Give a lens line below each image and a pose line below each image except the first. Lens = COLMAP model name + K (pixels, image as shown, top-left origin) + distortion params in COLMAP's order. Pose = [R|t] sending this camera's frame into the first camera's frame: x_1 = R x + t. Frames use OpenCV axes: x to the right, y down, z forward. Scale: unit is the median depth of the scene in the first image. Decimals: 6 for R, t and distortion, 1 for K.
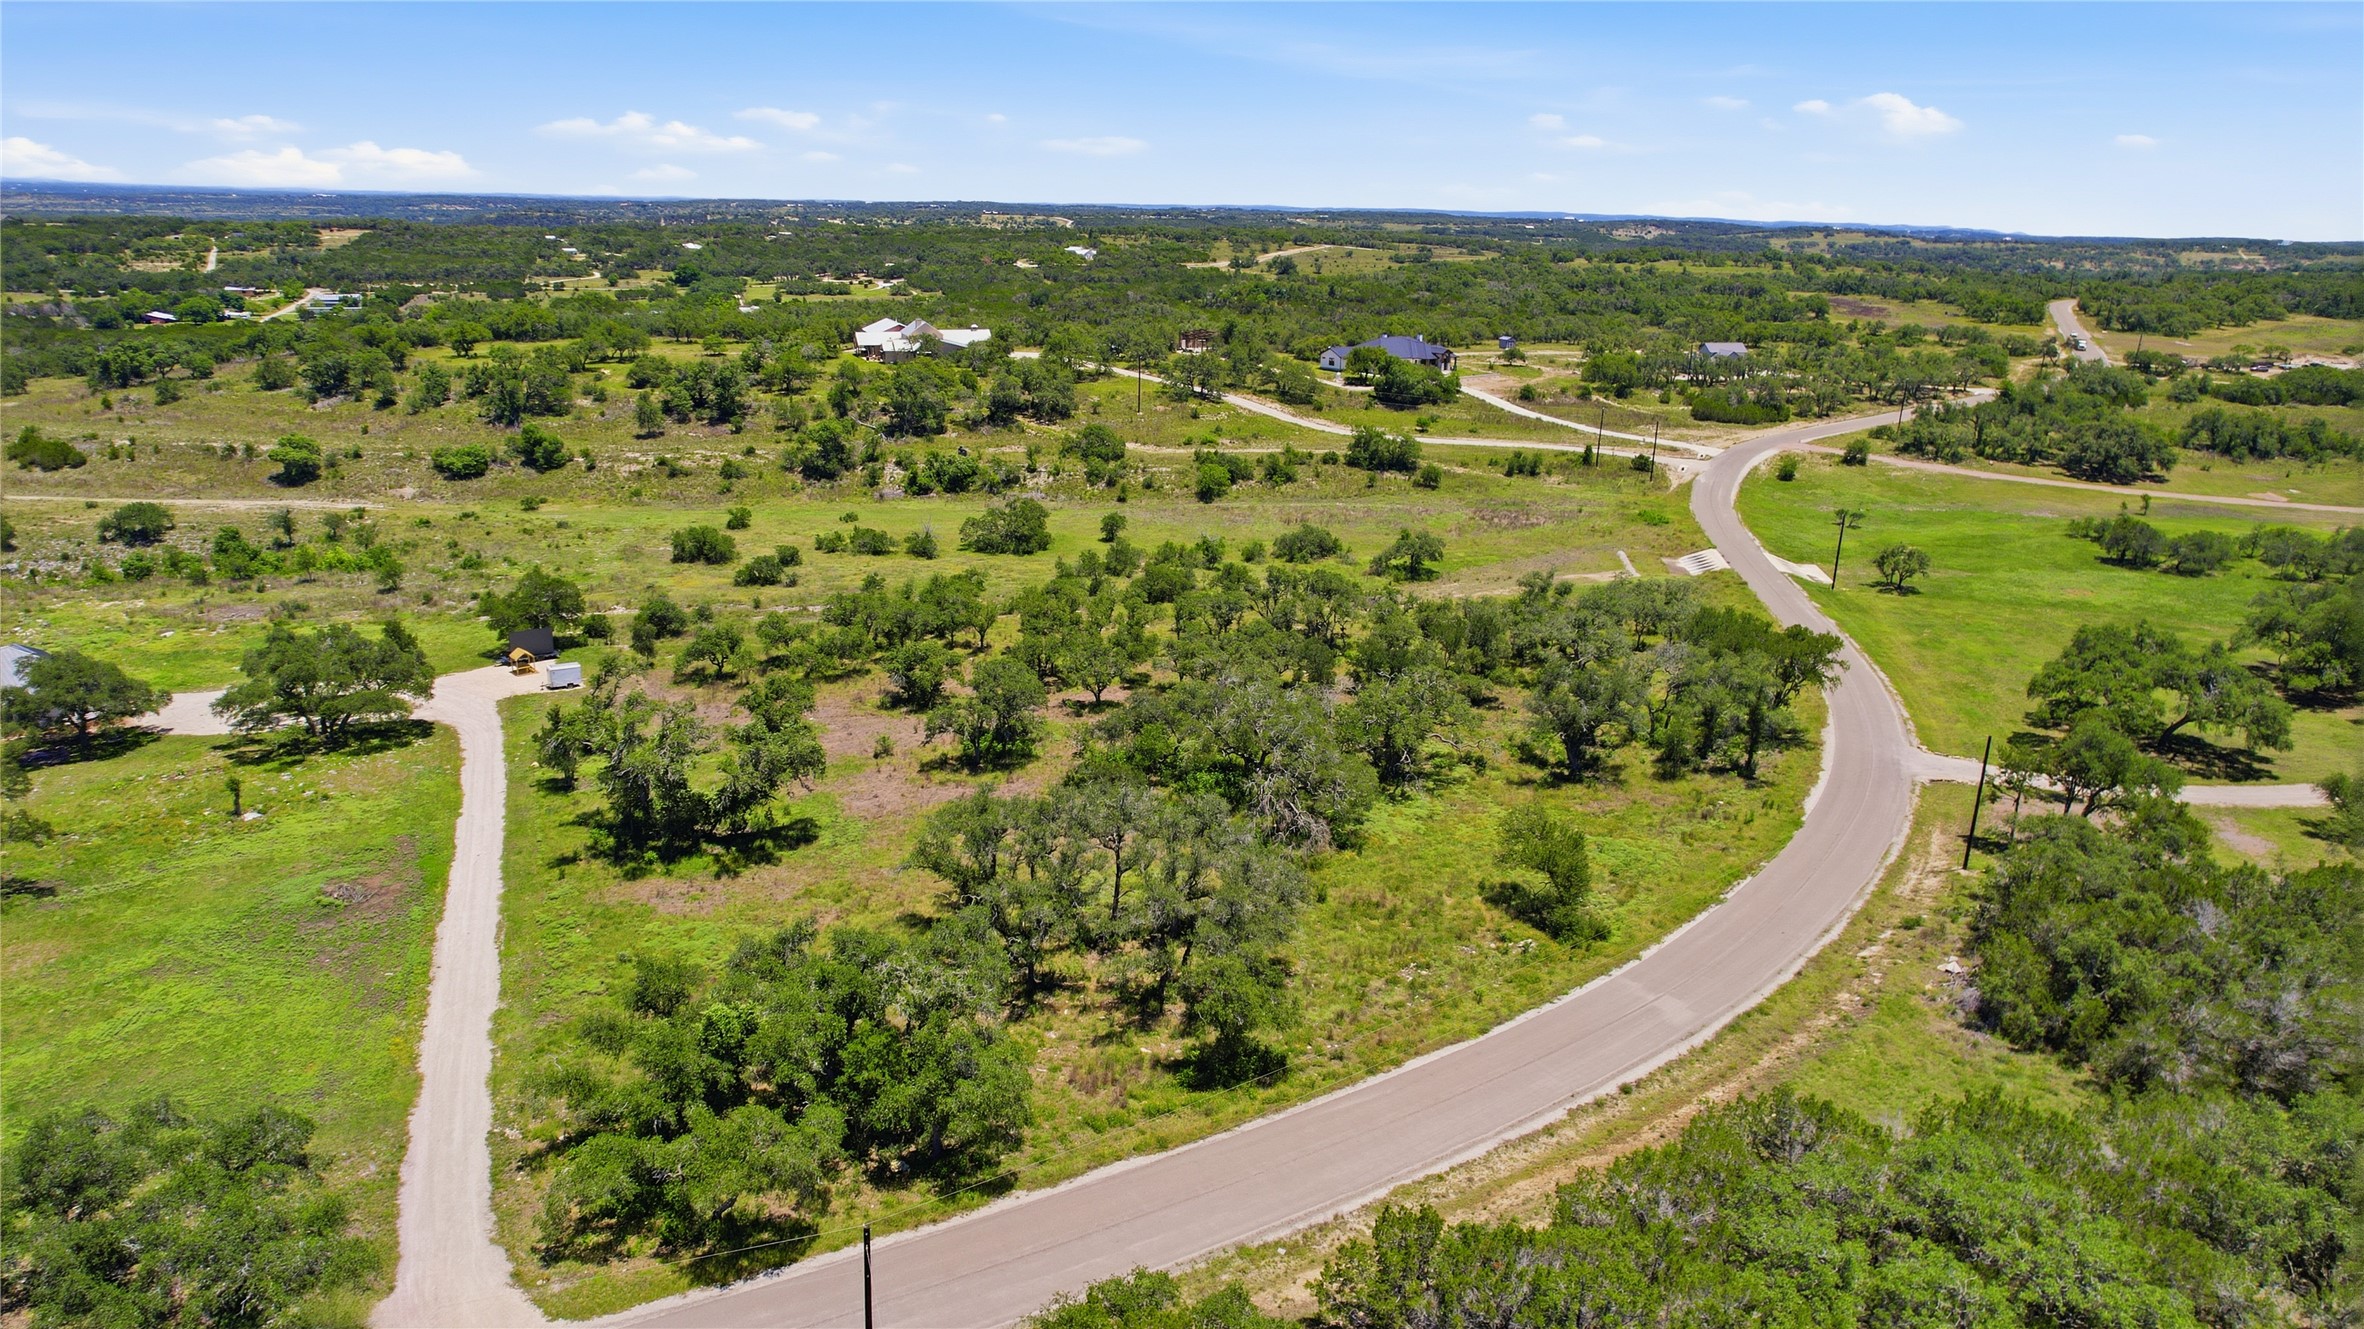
lens RADIAL K [[1510.2, 0, 1180.9], [0, 1510.2, 670.4], [0, 0, 1]] dist [-0.069526, 0.053512]
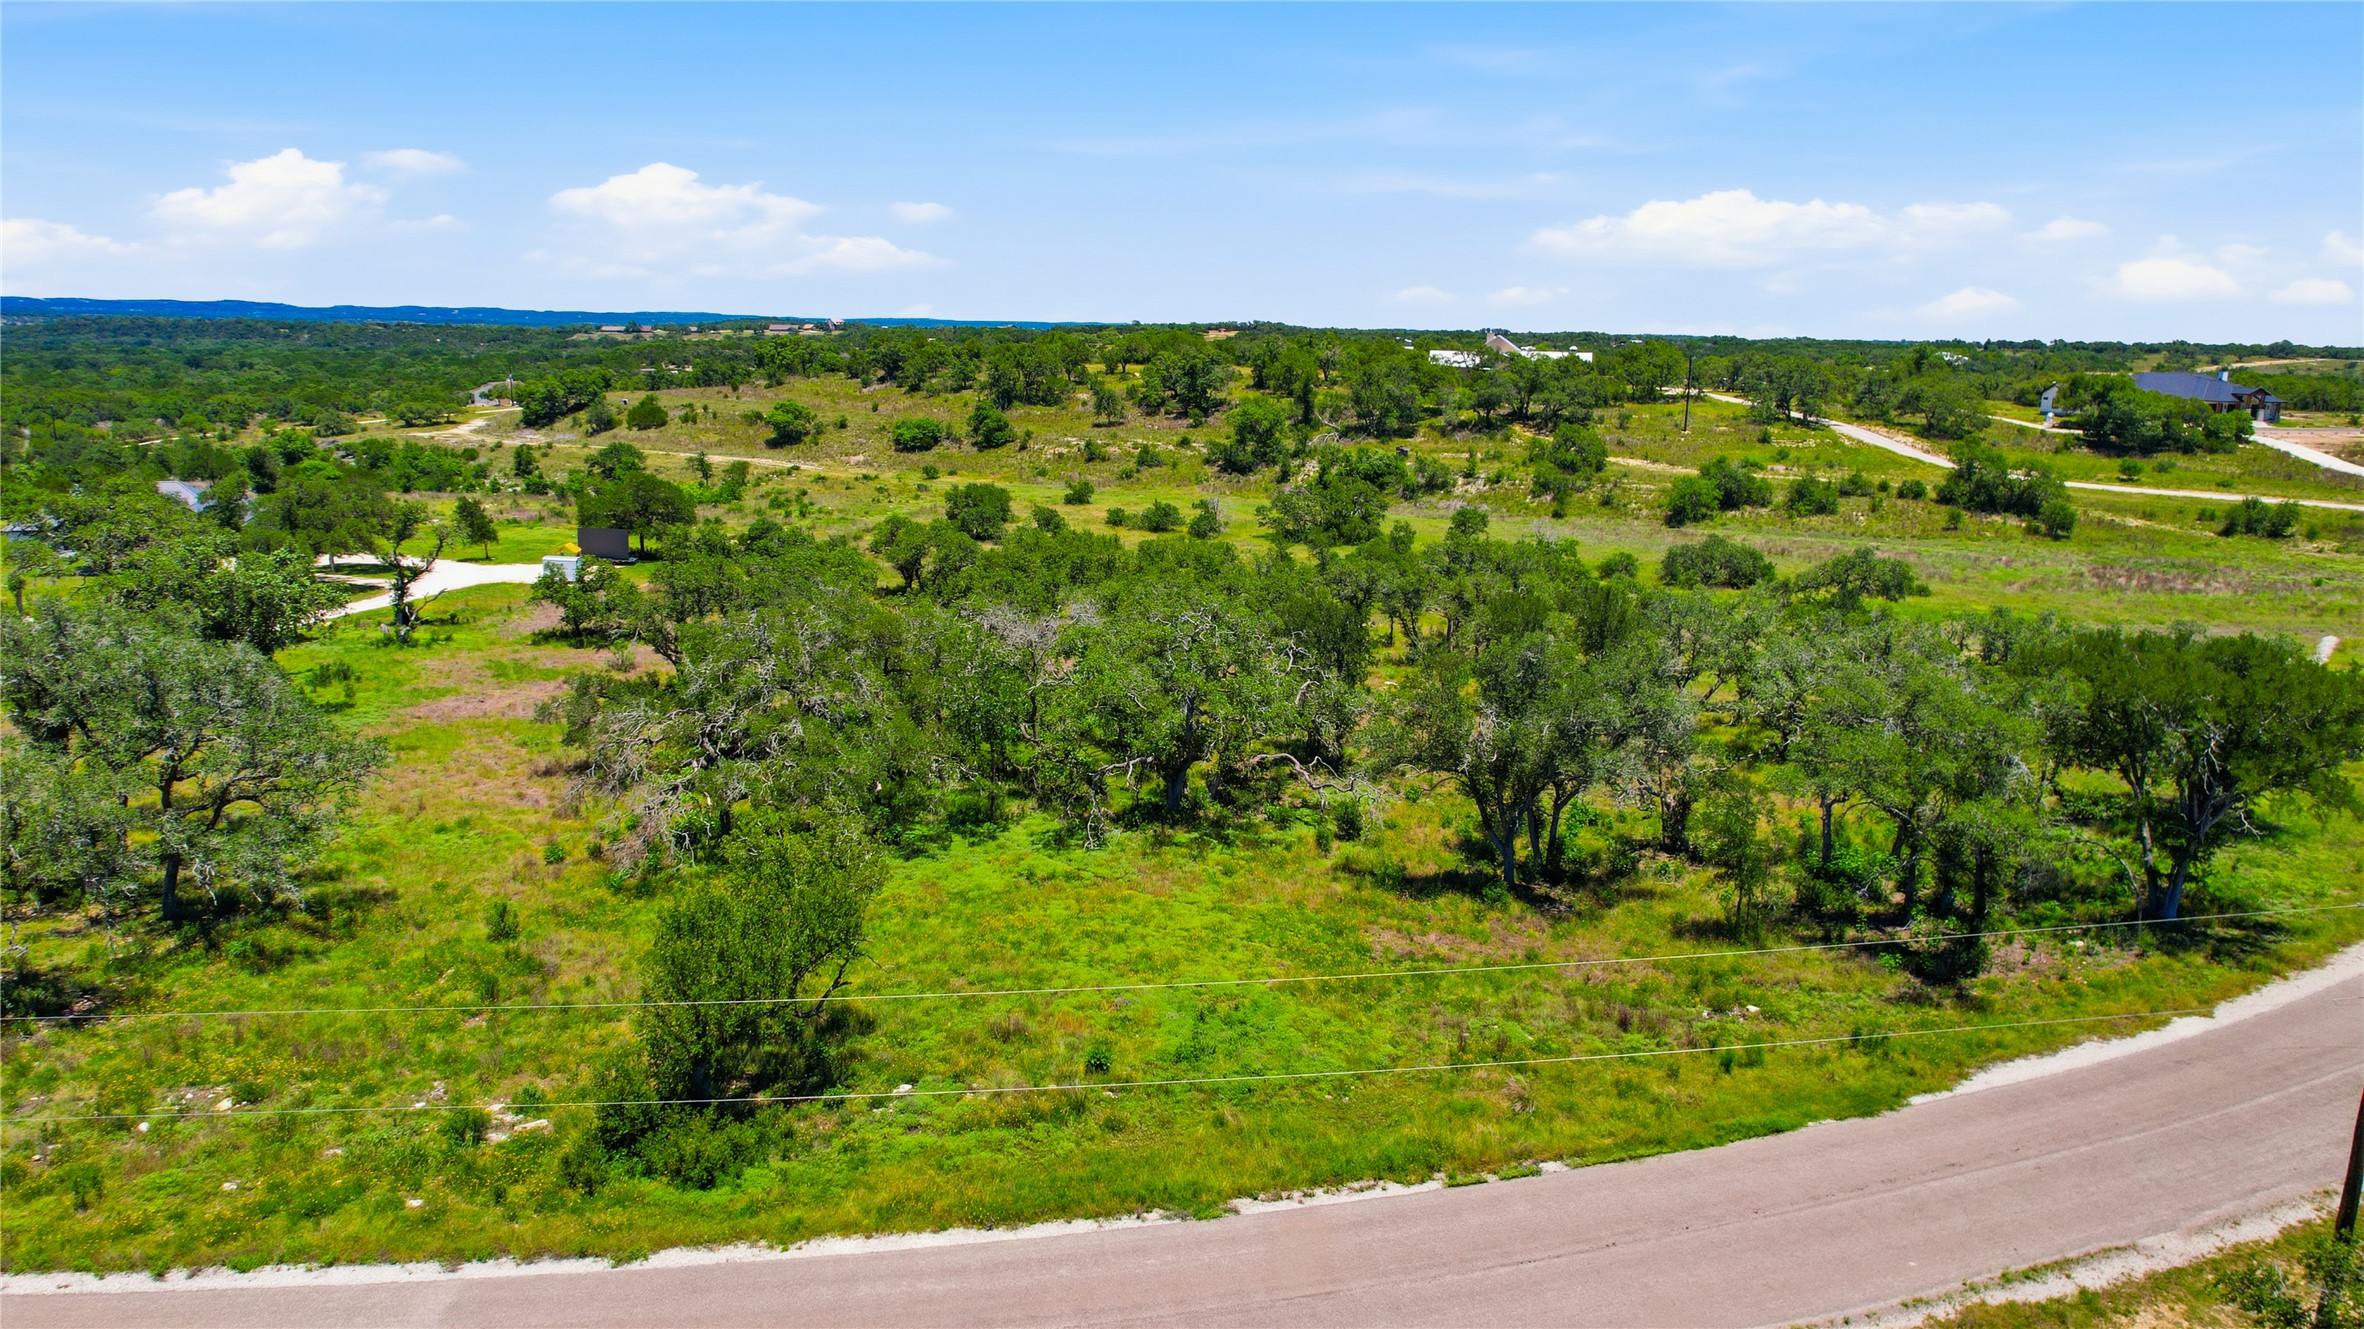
lens RADIAL K [[1510.2, 0, 1173.9], [0, 1510.2, 656.9], [0, 0, 1]] dist [-0.069526, 0.053512]
pose [[0.823970, 0.114776, -0.554887, 0.221383], [-0.169611, 0.984329, -0.048257, 0.021378], [0.540653, 0.133877, 0.830525, 0.303954]]
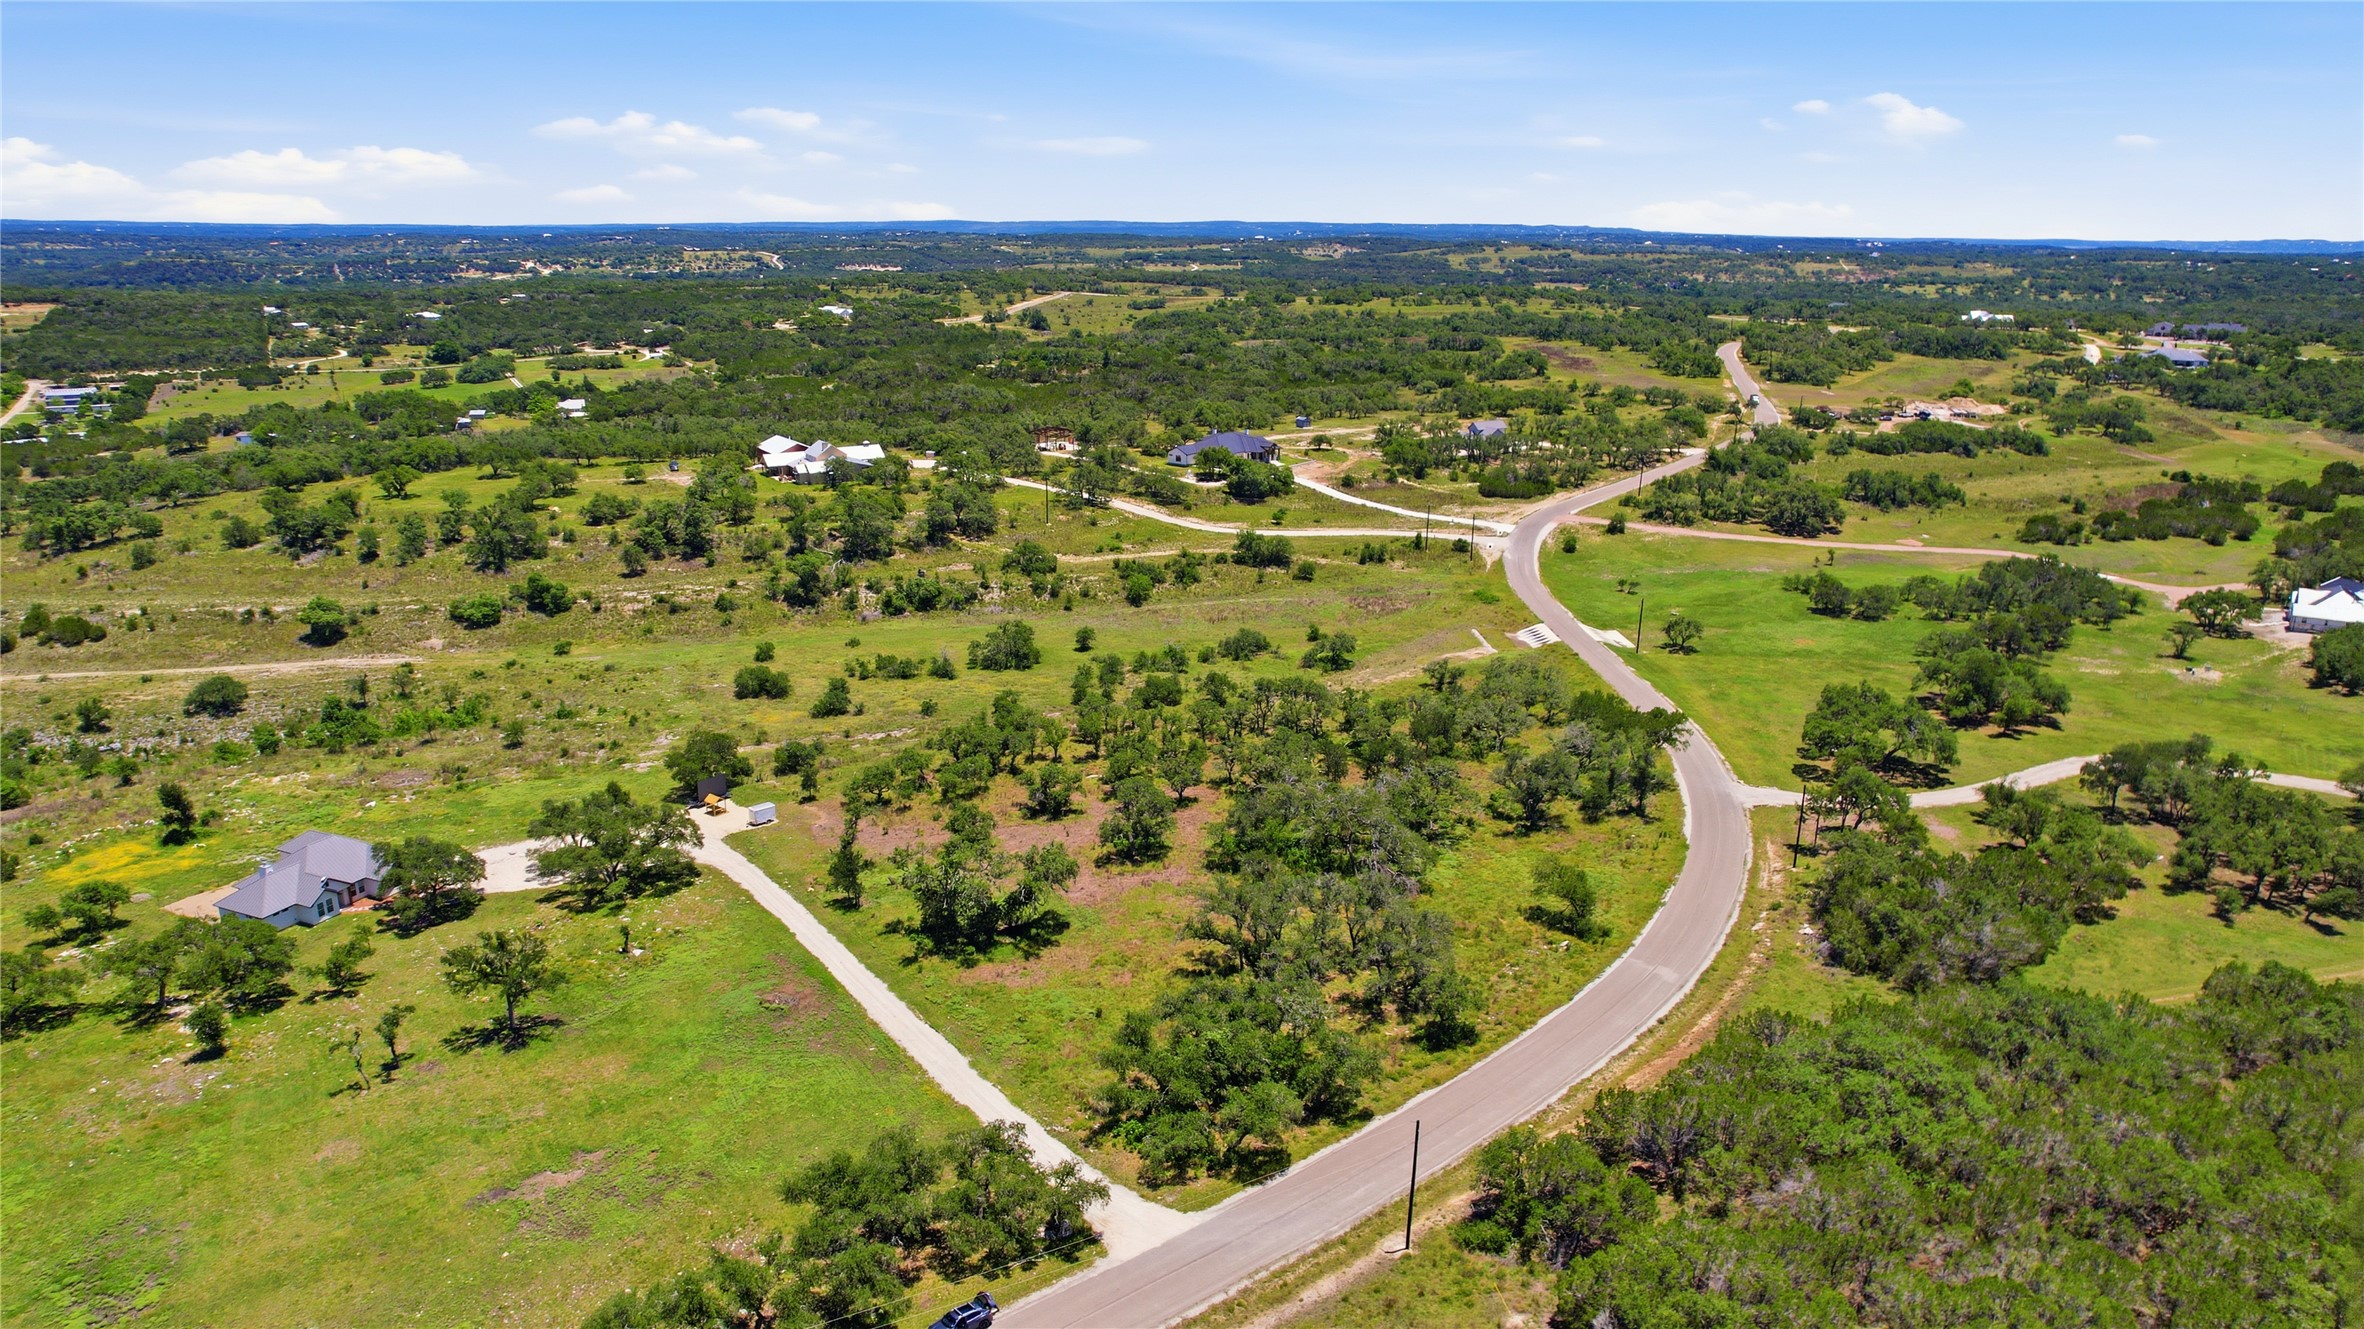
lens RADIAL K [[1510.2, 0, 1181.4], [0, 1510.2, 667.7], [0, 0, 1]] dist [-0.069526, 0.053512]
pose [[0.978996, -0.074211, 0.189892, -0.184746], [0.075672, 0.997133, -0.000444, -0.058730], [-0.189314, 0.014804, 0.981805, -0.208350]]
